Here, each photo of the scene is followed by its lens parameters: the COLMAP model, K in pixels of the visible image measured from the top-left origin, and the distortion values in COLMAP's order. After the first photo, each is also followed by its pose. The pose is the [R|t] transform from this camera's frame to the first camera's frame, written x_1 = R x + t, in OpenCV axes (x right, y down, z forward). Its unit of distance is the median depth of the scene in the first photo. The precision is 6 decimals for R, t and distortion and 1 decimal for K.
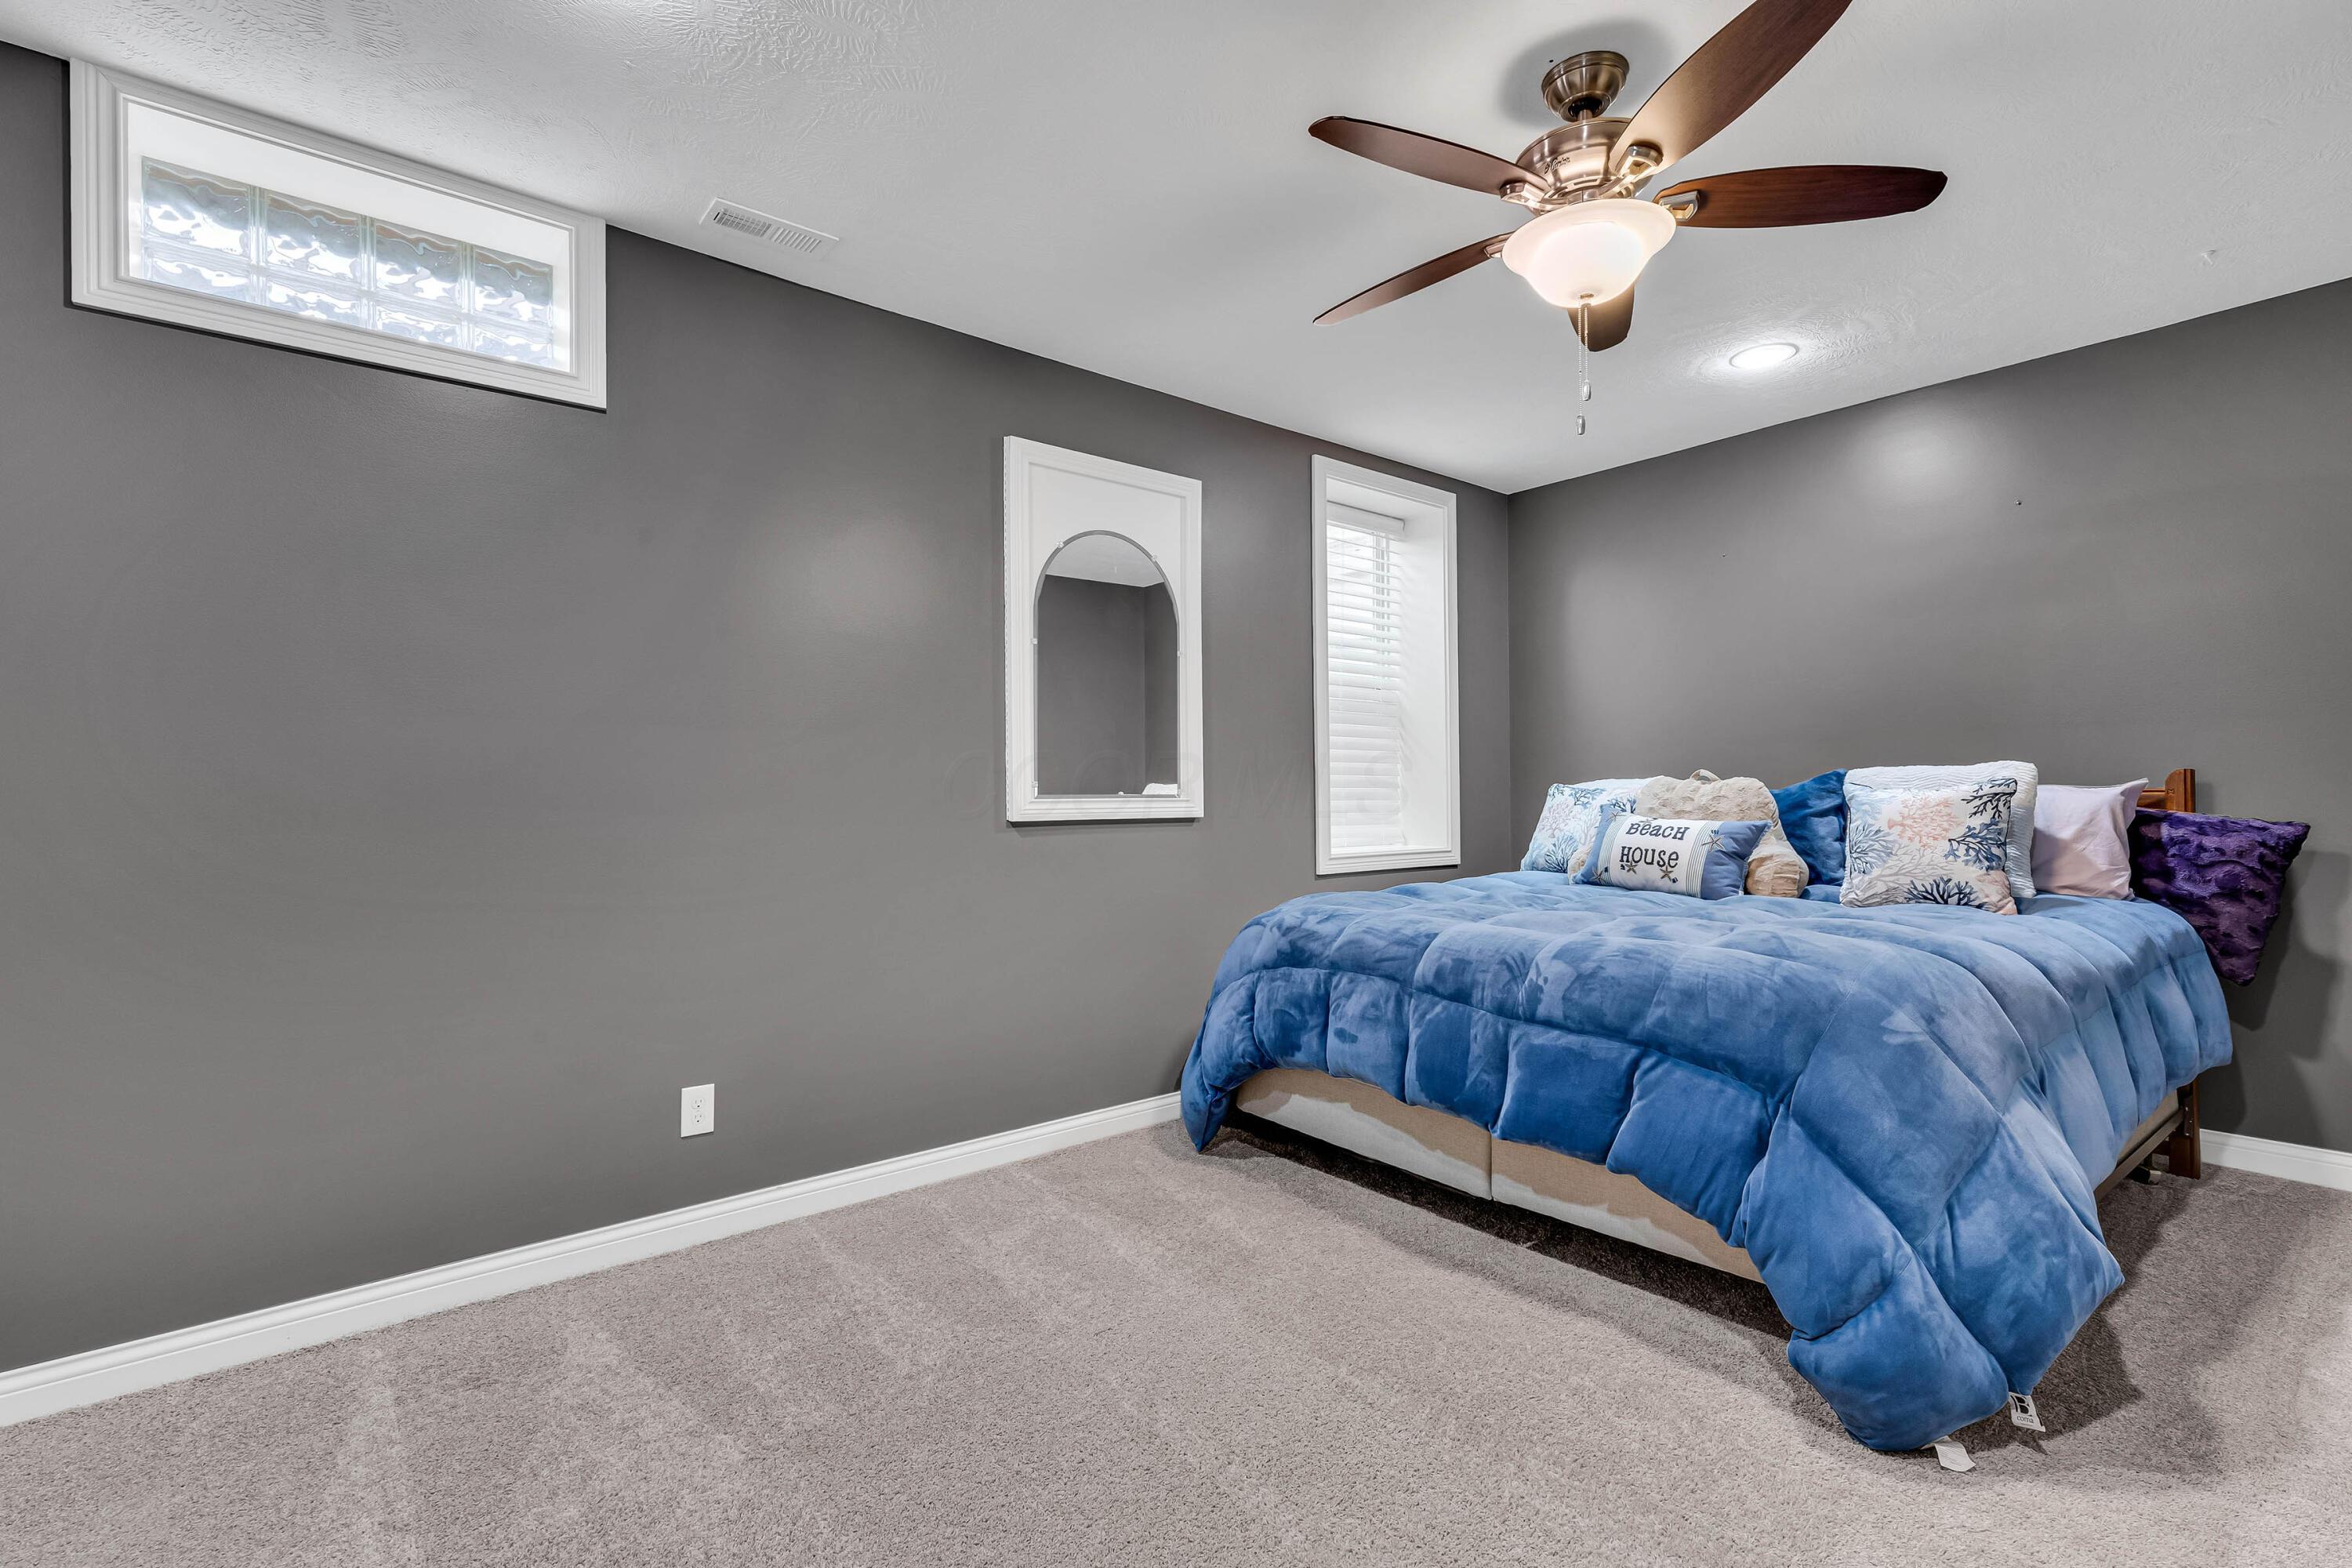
lens RADIAL K [[1076.9, 0, 1194.6], [0, 1076.9, 781.8], [0, 0, 1]] dist [-0.000417, -0.000679]
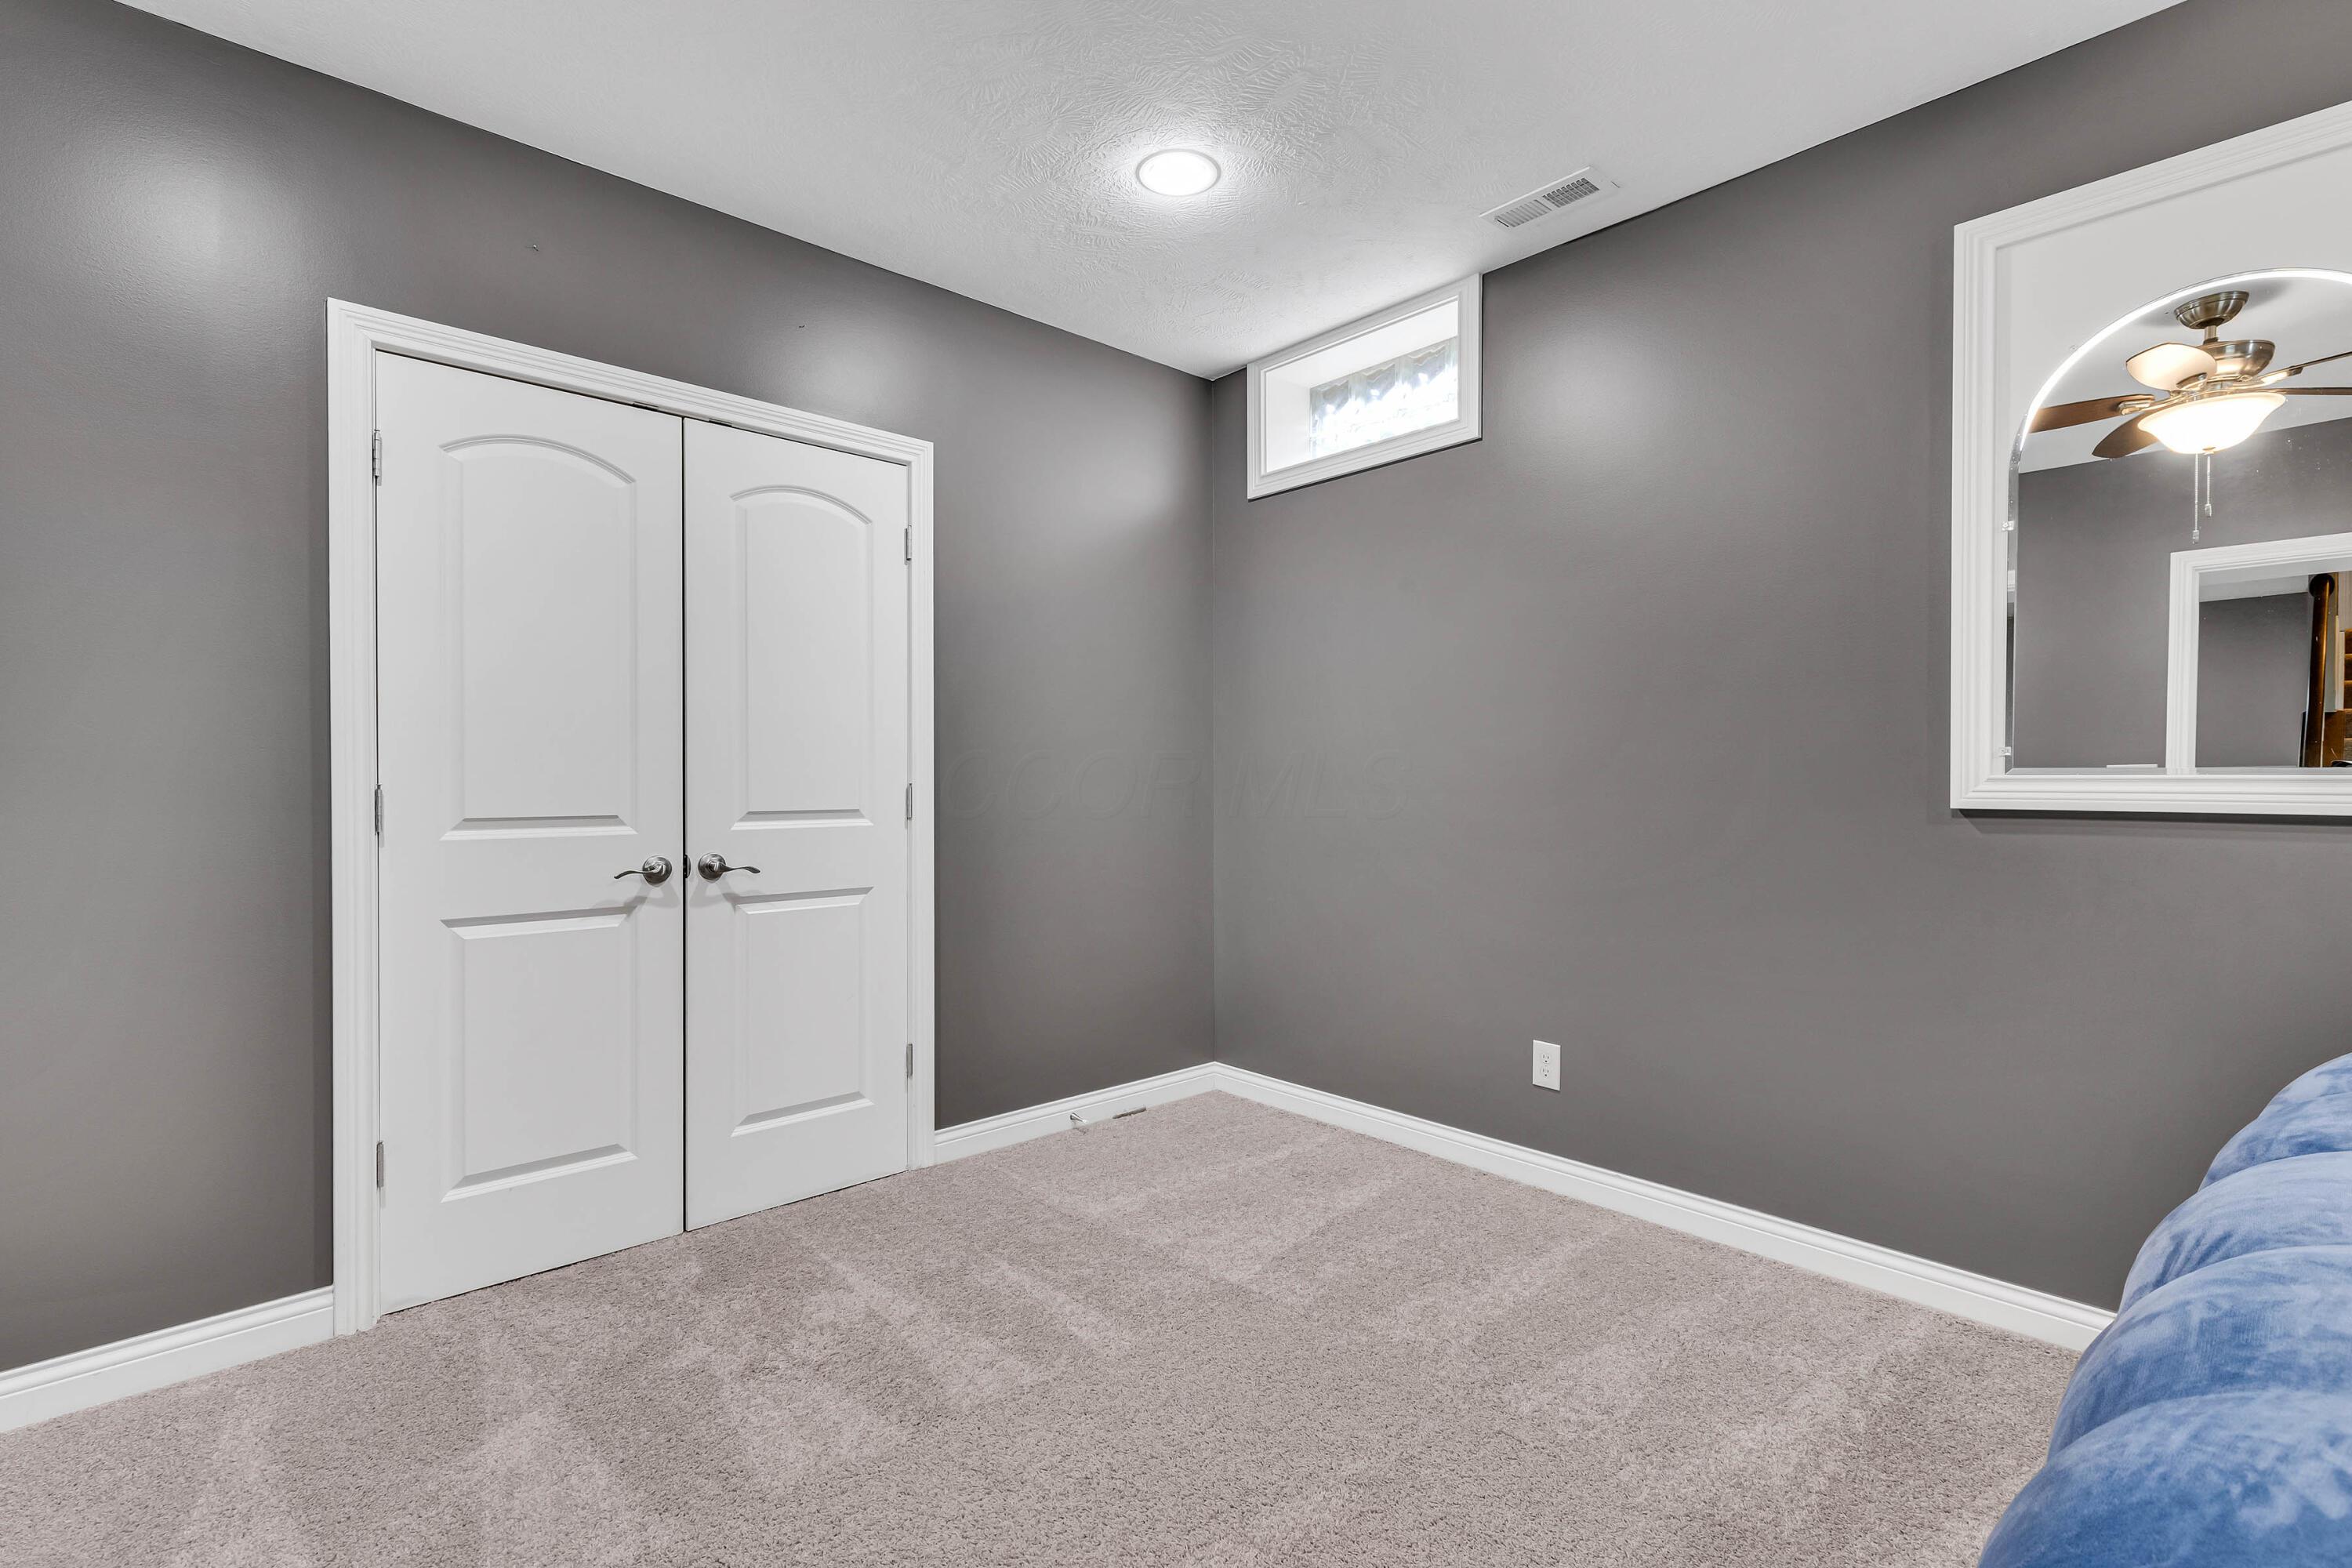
lens RADIAL K [[1076.9, 0, 1194.6], [0, 1076.9, 781.8], [0, 0, 1]] dist [-0.000417, -0.000679]
pose [[0.034714, 0.014542, -0.999291, 0.604666], [0.017270, 0.999736, 0.015148, 0.002994], [0.999248, -0.017784, 0.034454, 0.639138]]
